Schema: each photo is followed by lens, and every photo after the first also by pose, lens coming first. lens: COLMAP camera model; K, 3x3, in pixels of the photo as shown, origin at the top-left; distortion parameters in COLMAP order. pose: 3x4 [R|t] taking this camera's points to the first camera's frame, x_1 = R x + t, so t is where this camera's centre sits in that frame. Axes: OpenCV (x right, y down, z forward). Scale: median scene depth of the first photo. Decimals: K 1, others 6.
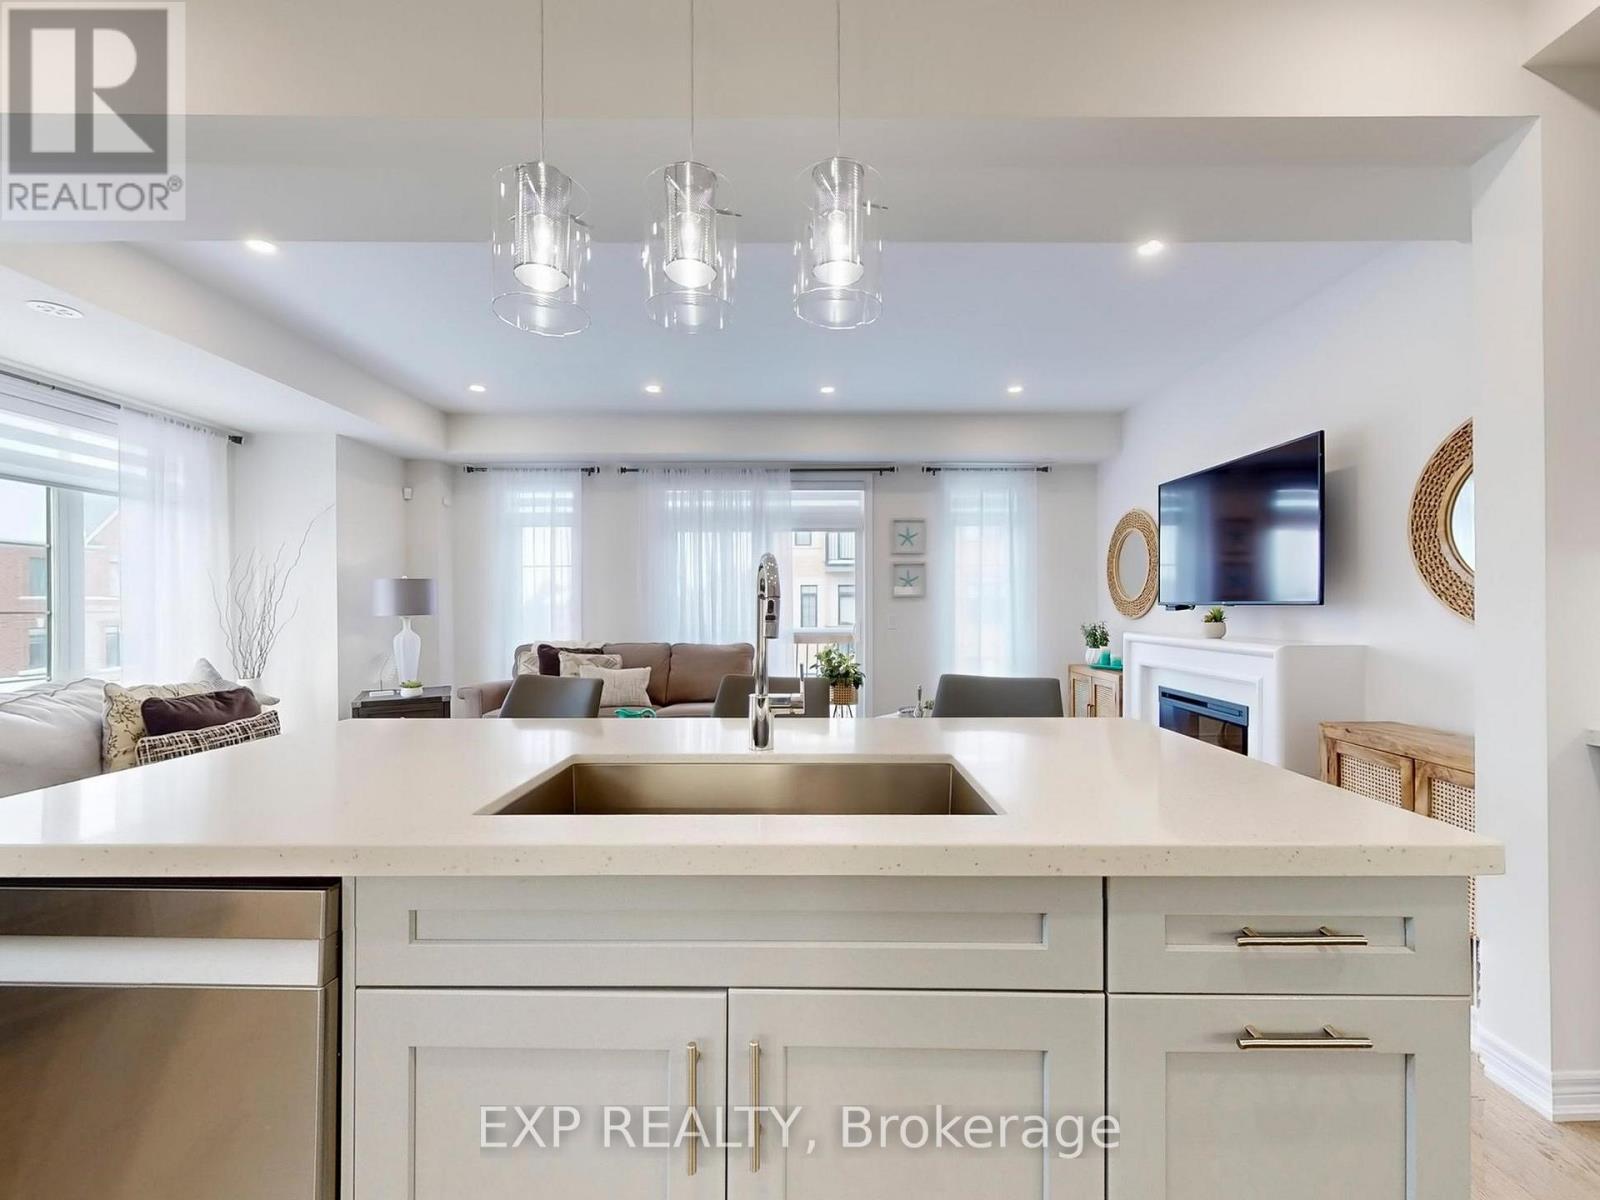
lens RADIAL K [[658.2, 0, 811.5], [0, 658.2, 609.9], [0, 0, 1]] dist [-0.001411, -0.000158]
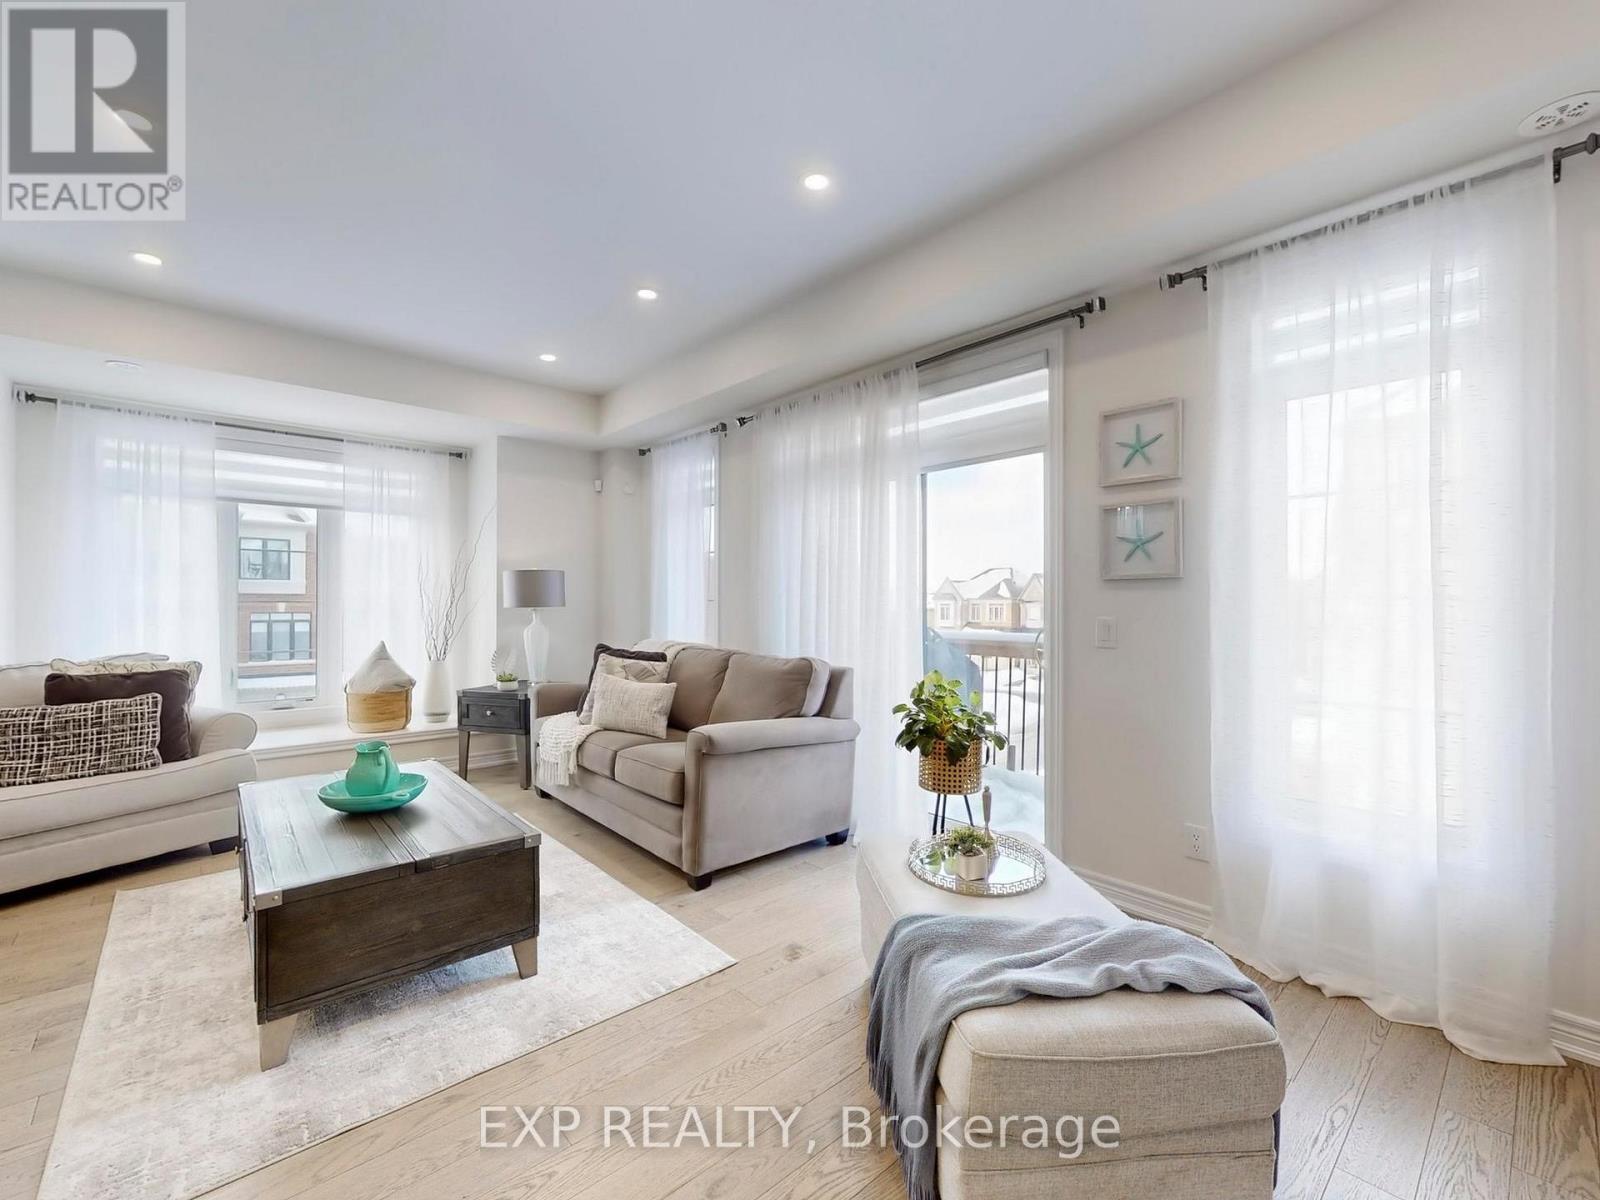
lens RADIAL K [[666.9, 0, 831.1], [0, 666.9, 602.0], [0, 0, 1]] dist [0.000895, 0.000034]
pose [[0.671279, 0.002990, -0.741199, 0.382667], [-0.010009, 0.999937, -0.005030, 0.000360], [0.741137, 0.010795, 0.671267, 0.595719]]
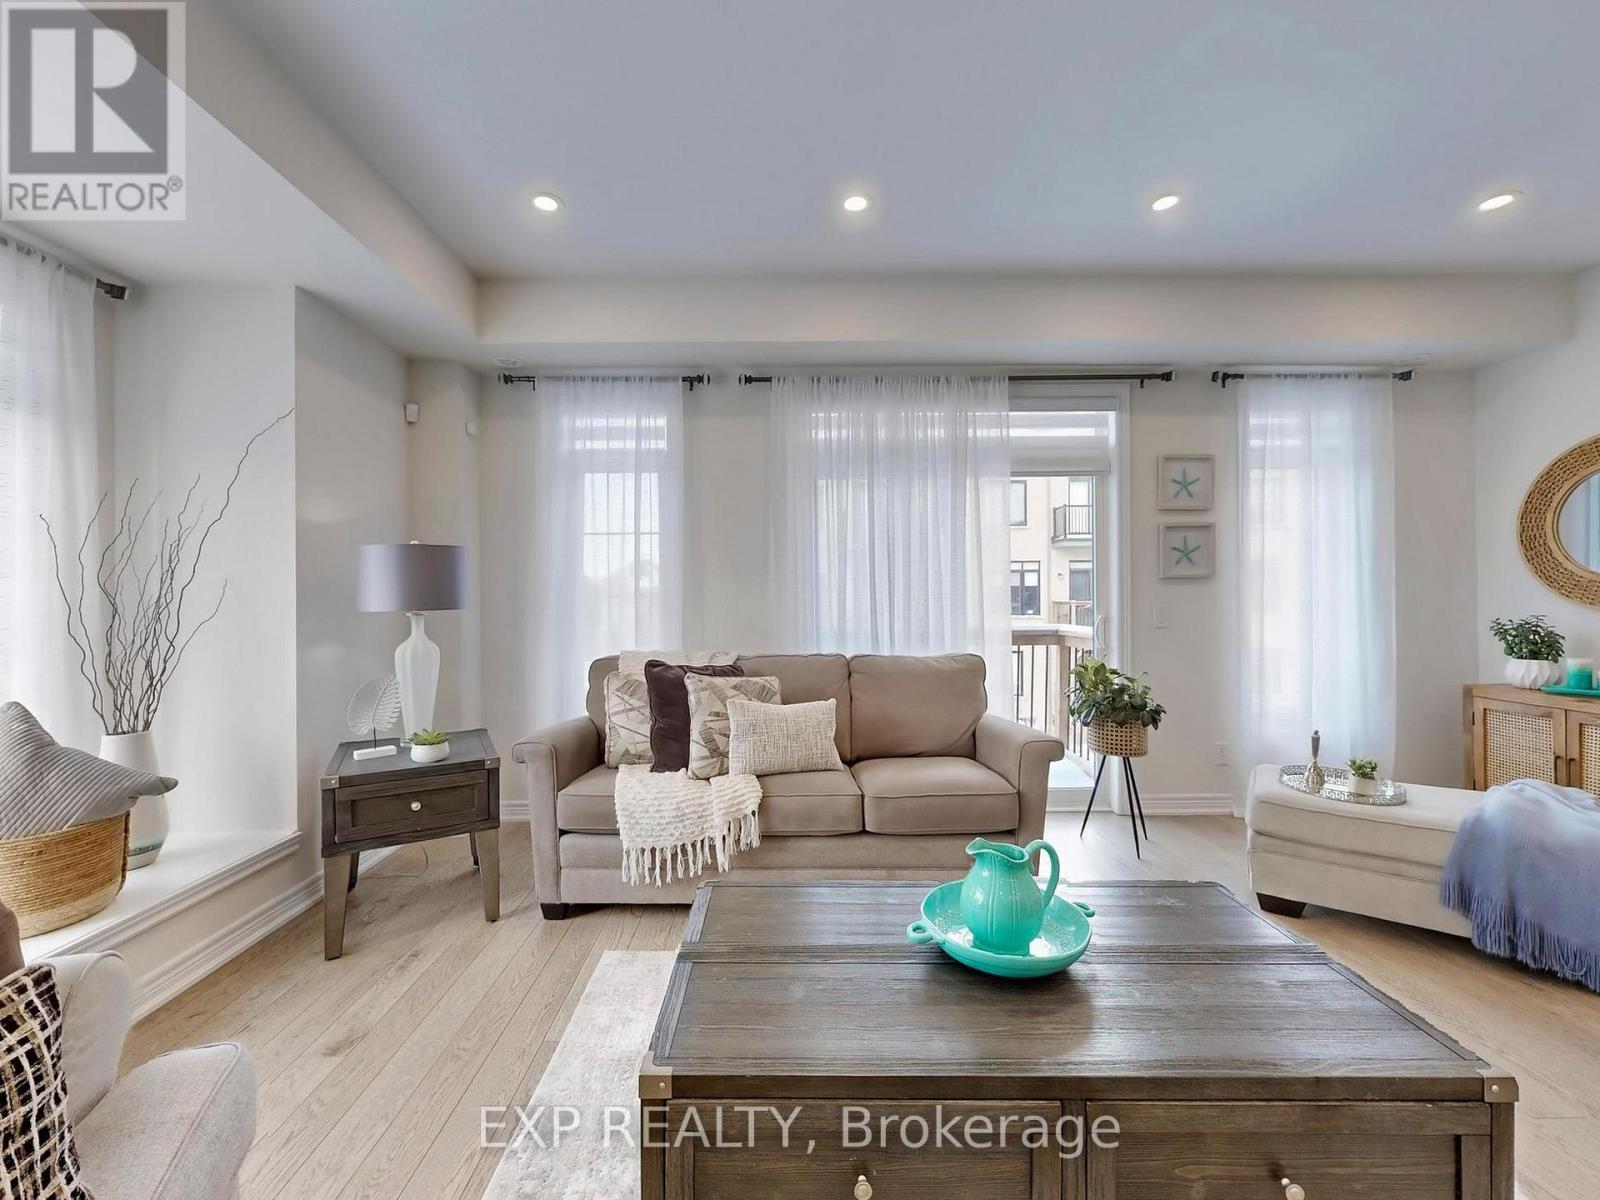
lens RADIAL K [[661.8, 0, 770.2], [0, 661.8, 596.9], [0, 0, 1]] dist [-0.000240, -0.000152]
pose [[0.999859, -0.005973, -0.015705, -0.272937], [0.005794, 0.999917, -0.011477, 0.003898], [0.015773, 0.011384, 0.999811, 0.392050]]
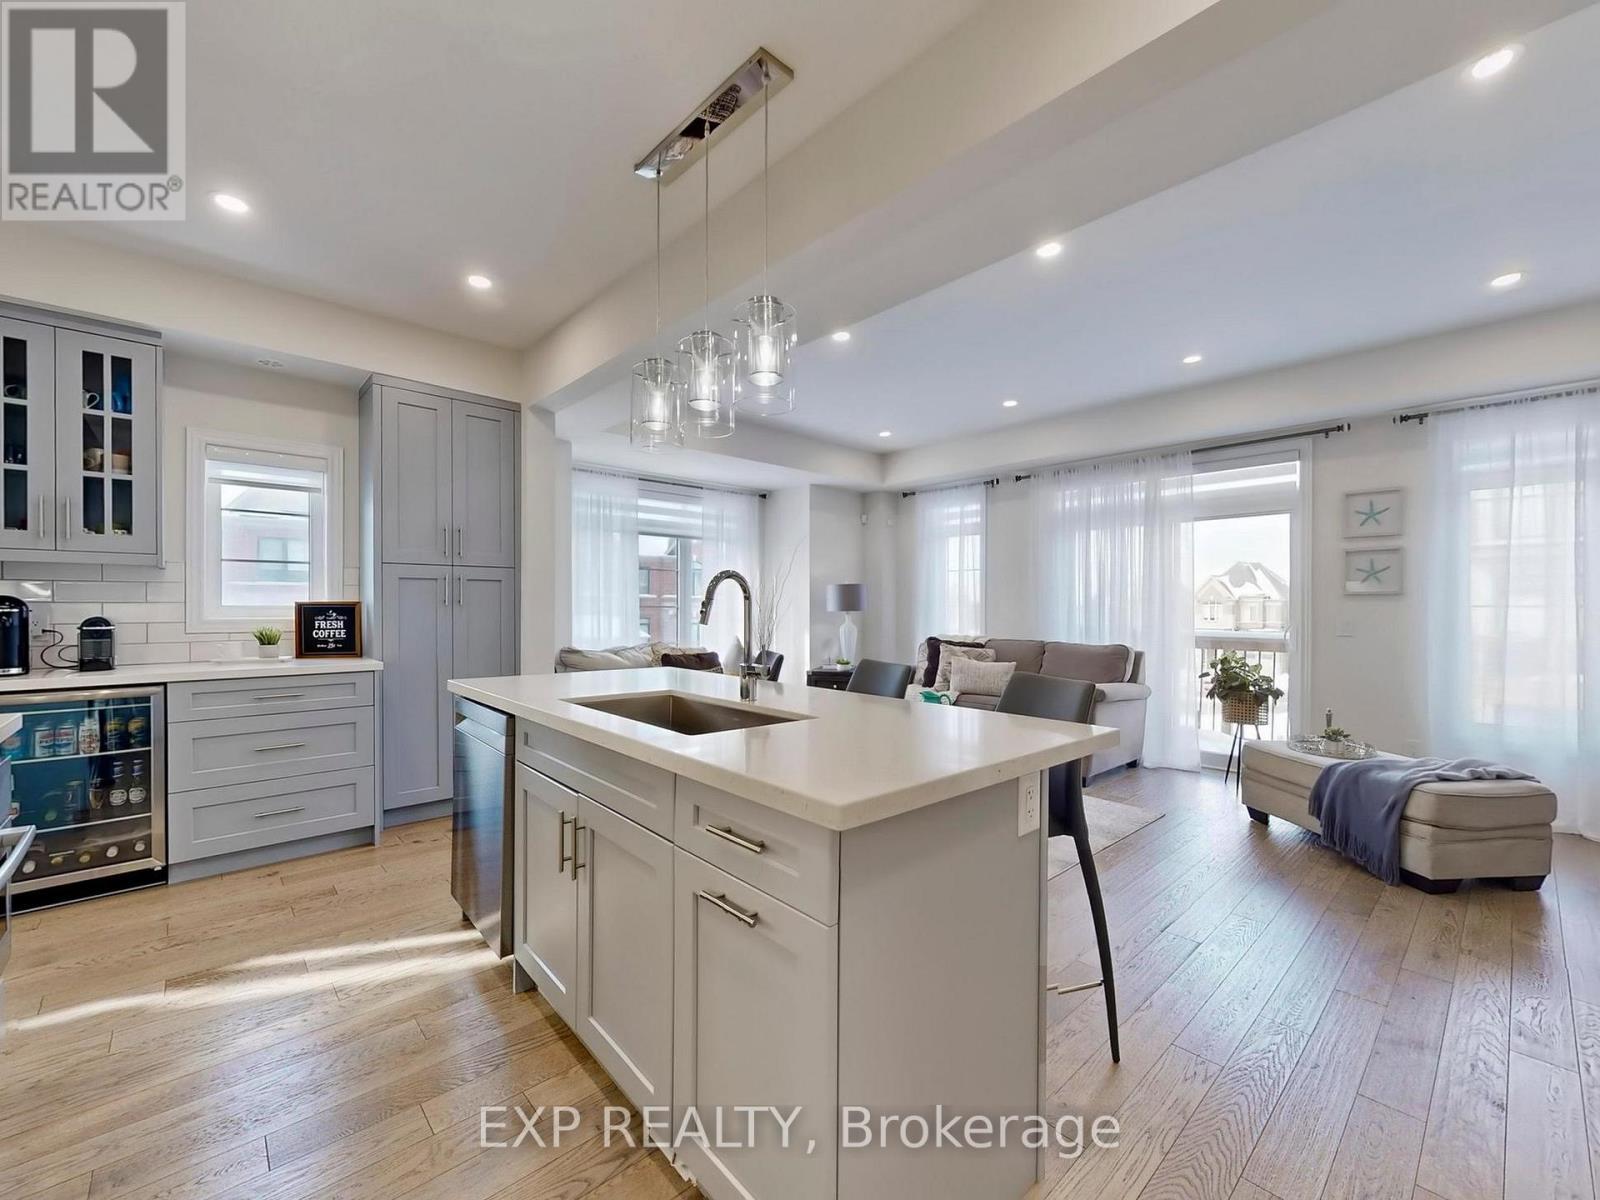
lens RADIAL K [[658.2, 0, 811.5], [0, 658.2, 609.9], [0, 0, 1]] dist [-0.001411, -0.000158]
pose [[0.674748, 0.008608, -0.737998, 0.298861], [-0.011266, 0.999936, 0.001363, 0.004461], [0.737962, 0.007395, 0.674801, 0.031886]]
